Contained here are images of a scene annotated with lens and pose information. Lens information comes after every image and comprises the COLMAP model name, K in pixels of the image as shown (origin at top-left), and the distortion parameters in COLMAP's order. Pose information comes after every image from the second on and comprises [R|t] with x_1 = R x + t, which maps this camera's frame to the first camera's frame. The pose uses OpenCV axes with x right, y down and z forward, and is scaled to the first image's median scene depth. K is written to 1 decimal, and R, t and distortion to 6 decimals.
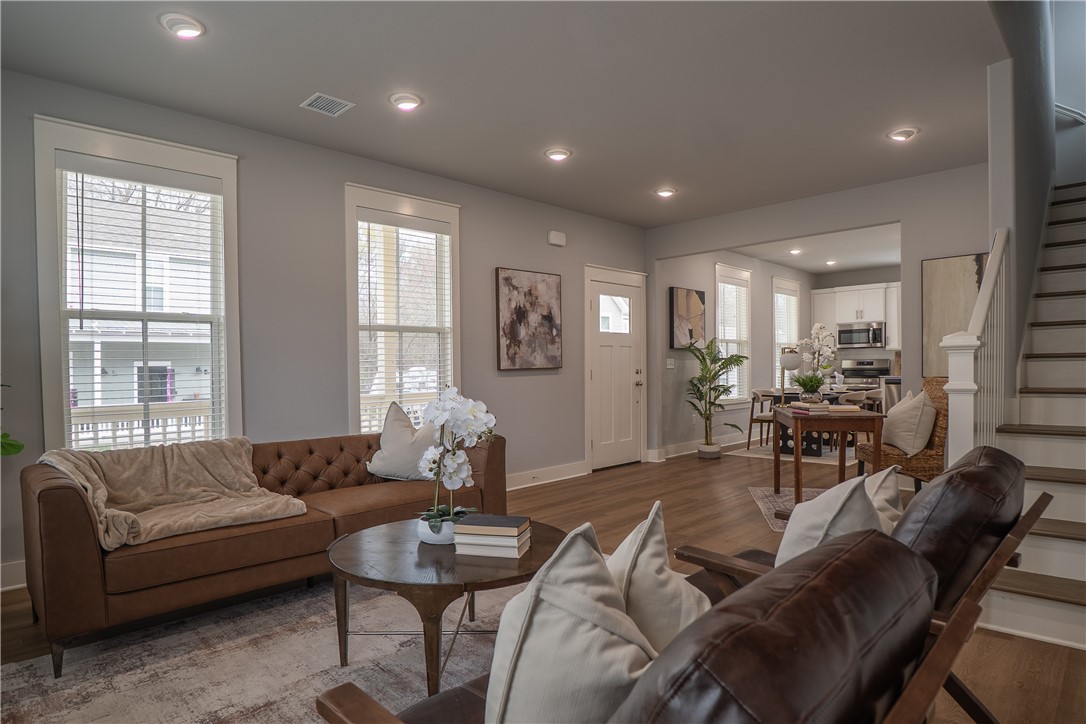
lens RADIAL K [[618.5, 0, 536.3], [0, 618.5, 383.0], [0, 0, 1]] dist [-0.023407, 0.000761]
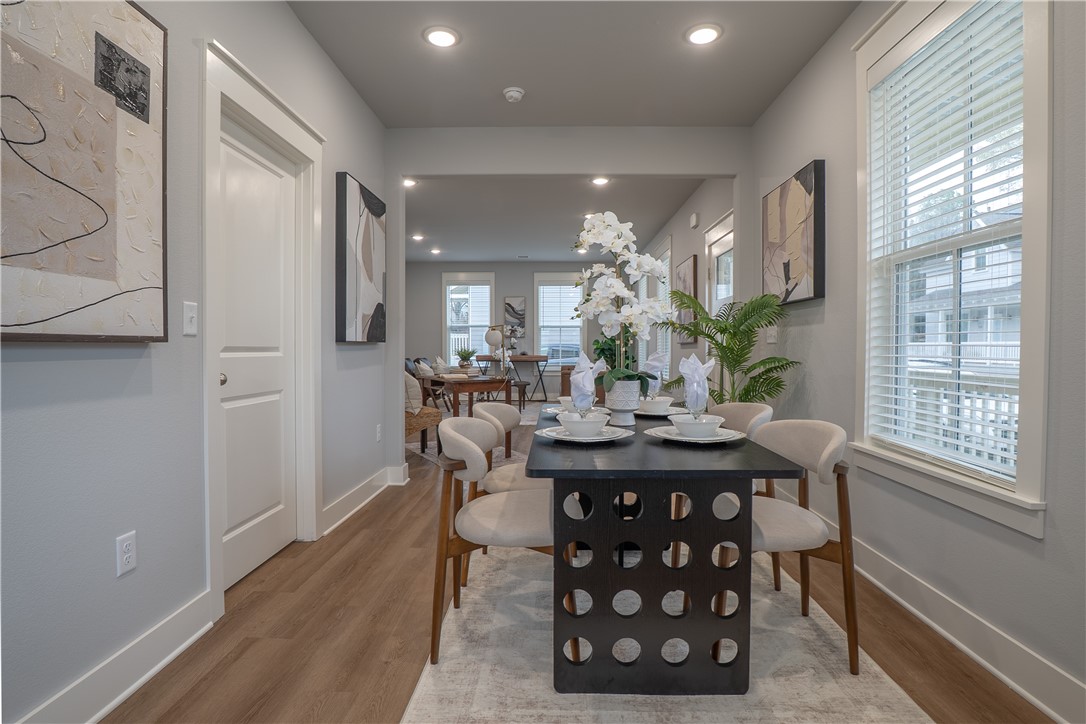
lens RADIAL K [[544.1, 0, 543.0], [0, 544.1, 362.0], [0, 0, 1]] dist [-0.032008, 0.000501]
pose [[-0.722293, 0.033708, -0.690765, 0.823394], [-0.006139, 0.998460, 0.055141, -0.037721], [0.691559, 0.044068, -0.720974, 1.420386]]
